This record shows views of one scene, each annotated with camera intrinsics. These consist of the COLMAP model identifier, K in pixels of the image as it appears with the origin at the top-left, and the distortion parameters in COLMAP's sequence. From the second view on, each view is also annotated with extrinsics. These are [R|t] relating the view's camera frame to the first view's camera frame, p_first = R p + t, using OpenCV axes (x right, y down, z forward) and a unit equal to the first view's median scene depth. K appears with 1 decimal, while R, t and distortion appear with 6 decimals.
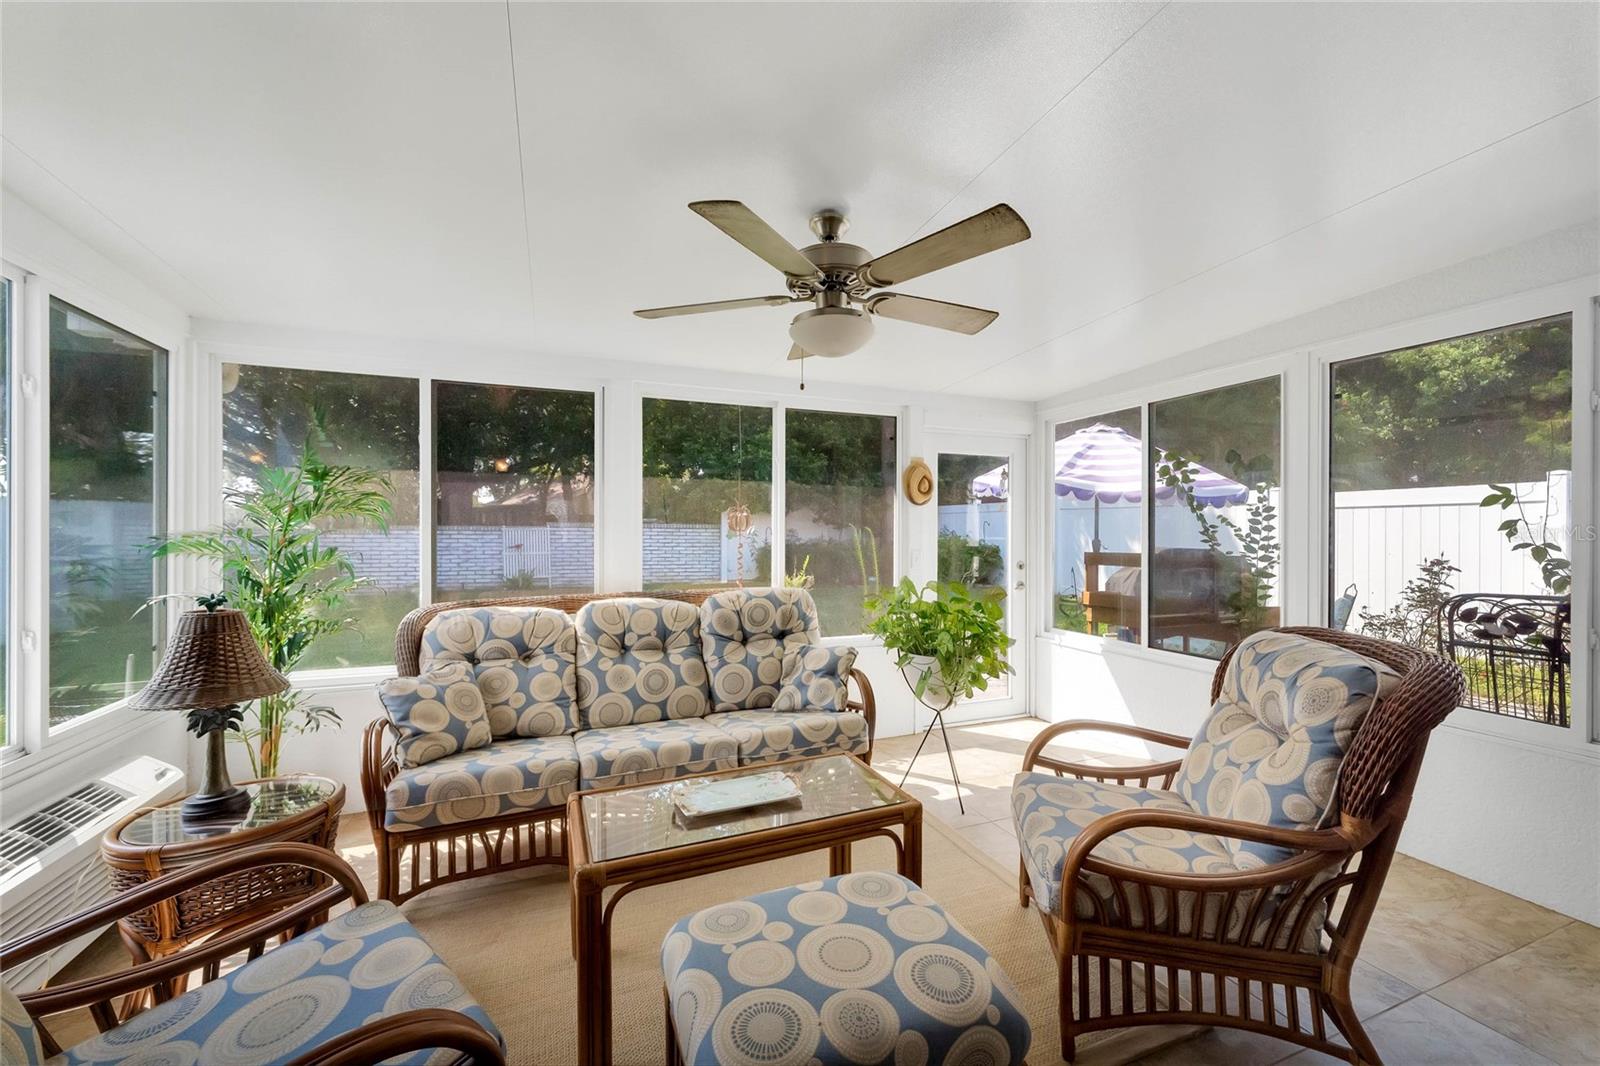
lens RADIAL K [[651.8, 0, 815.2], [0, 651.8, 530.1], [0, 0, 1]] dist [0.002529, 0.000596]
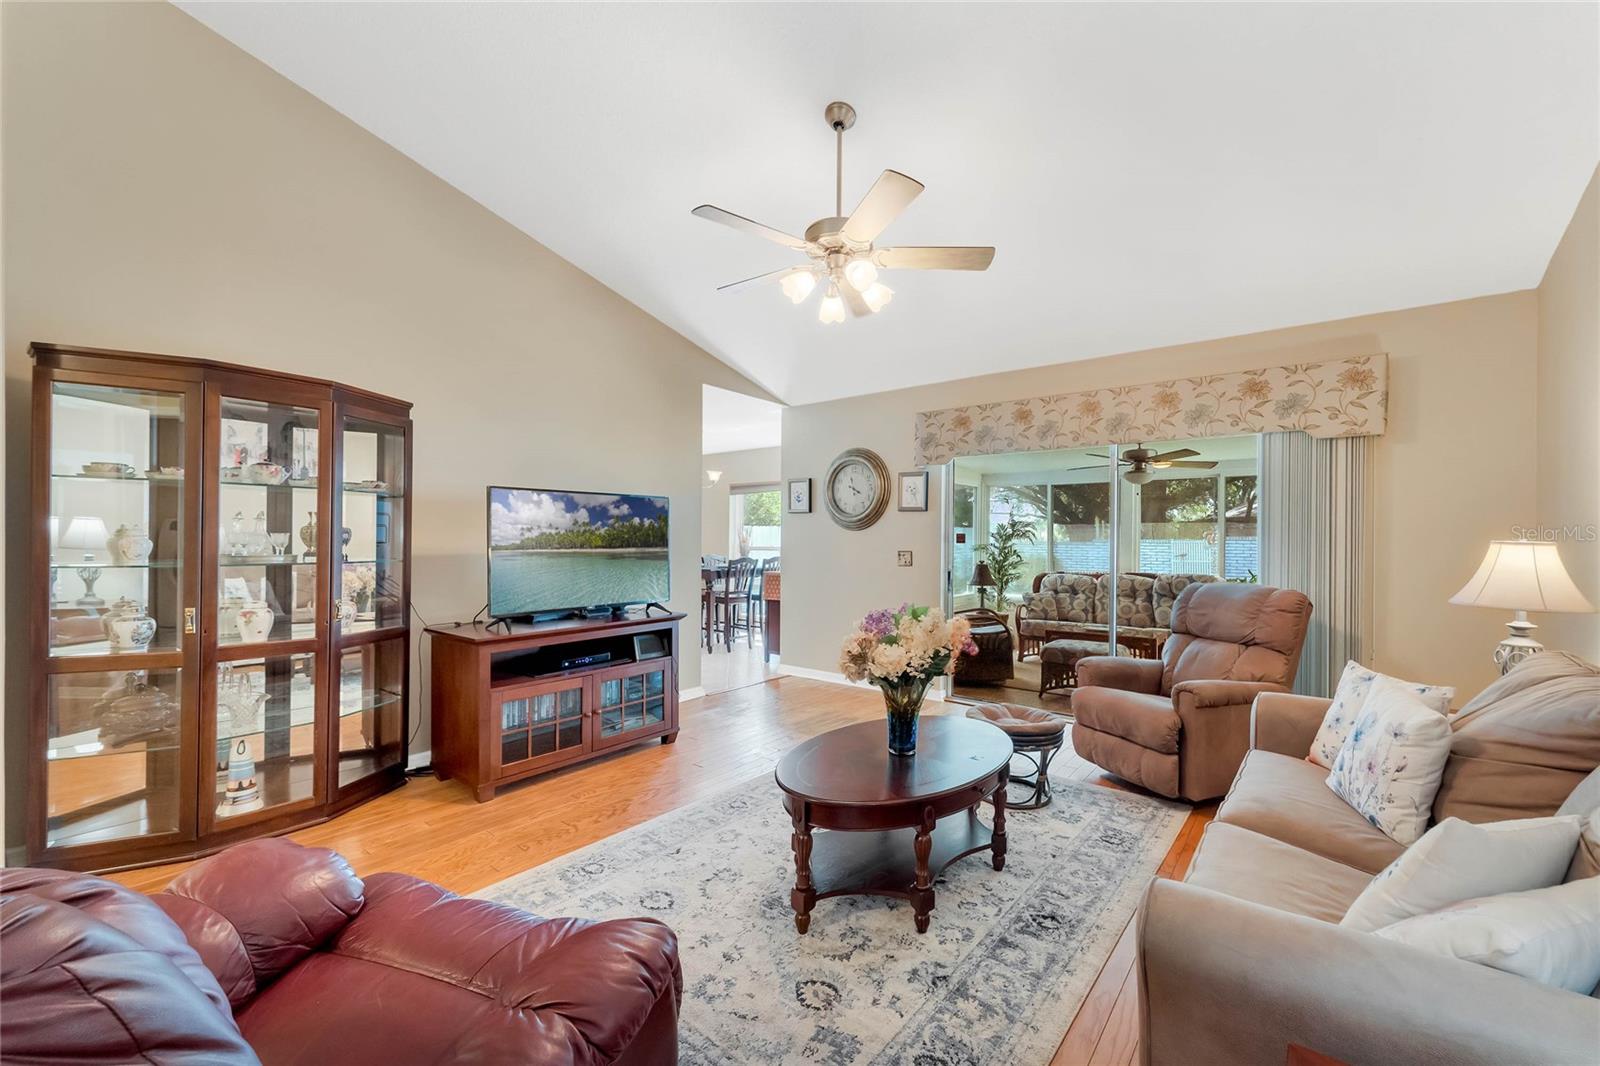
lens RADIAL K [[651.8, 0, 817.9], [0, 651.8, 544.7], [0, 0, 1]] dist [0.002529, 0.000596]
pose [[0.508791, 0.009242, -0.860841, 1.241858], [-0.004492, 0.999957, 0.008080, -0.014289], [0.860878, -0.000244, 0.508811, -1.174590]]
